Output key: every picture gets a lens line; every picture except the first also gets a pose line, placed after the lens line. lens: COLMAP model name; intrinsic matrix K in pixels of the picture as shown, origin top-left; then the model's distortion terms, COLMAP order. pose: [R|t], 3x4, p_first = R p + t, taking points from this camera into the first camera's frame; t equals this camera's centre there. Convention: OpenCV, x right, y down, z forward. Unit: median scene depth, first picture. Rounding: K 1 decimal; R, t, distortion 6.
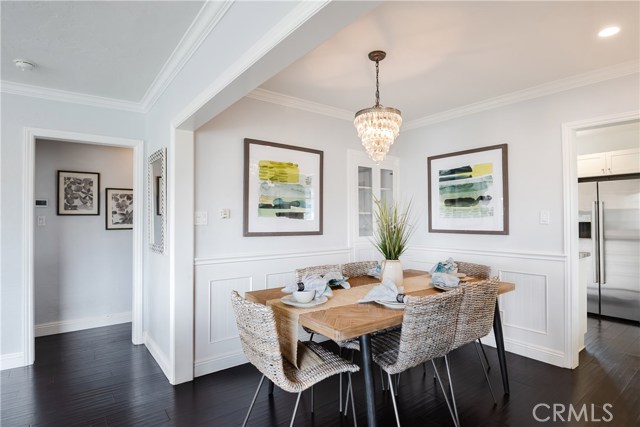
lens RADIAL K [[342.4, 0, 323.2], [0, 342.4, 212.6], [0, 0, 1]] dist [0.000700, -0.012376]
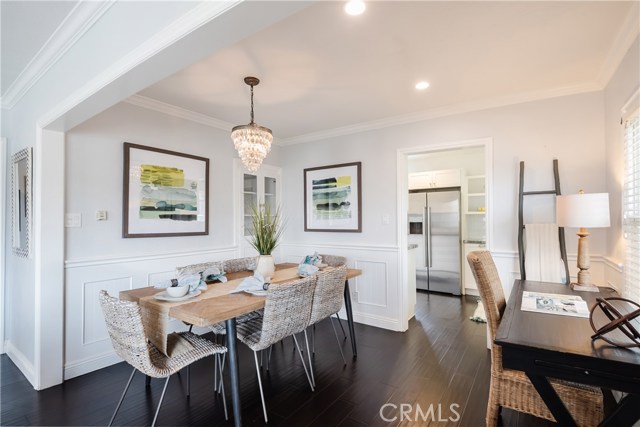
lens RADIAL K [[304.8, 0, 326.4], [0, 304.8, 214.3], [0, 0, 1]] dist [-0.007232, -0.008545]
pose [[0.950669, 0.003769, 0.310185, 0.059535], [-0.003687, 0.999993, -0.000849, -0.002349], [-0.310186, -0.000336, 0.950676, -0.049411]]
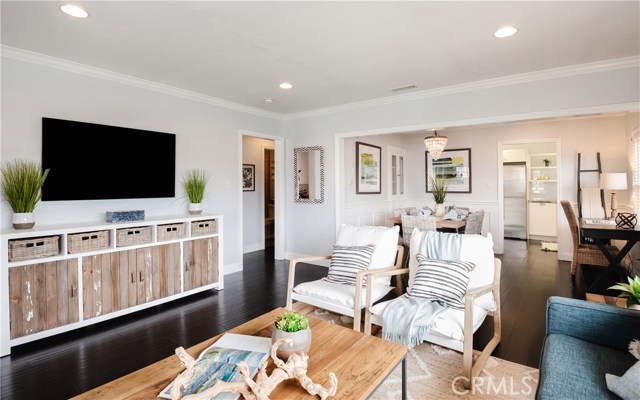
lens RADIAL K [[332.6, 0, 326.6], [0, 332.6, 176.2], [0, 0, 1]] dist [-0.005481, -0.002831]
pose [[0.956743, 0.012278, 0.290676, -0.846817], [-0.010011, 0.999907, -0.009286, -0.009240], [-0.290763, 0.005974, 0.956776, -0.629735]]
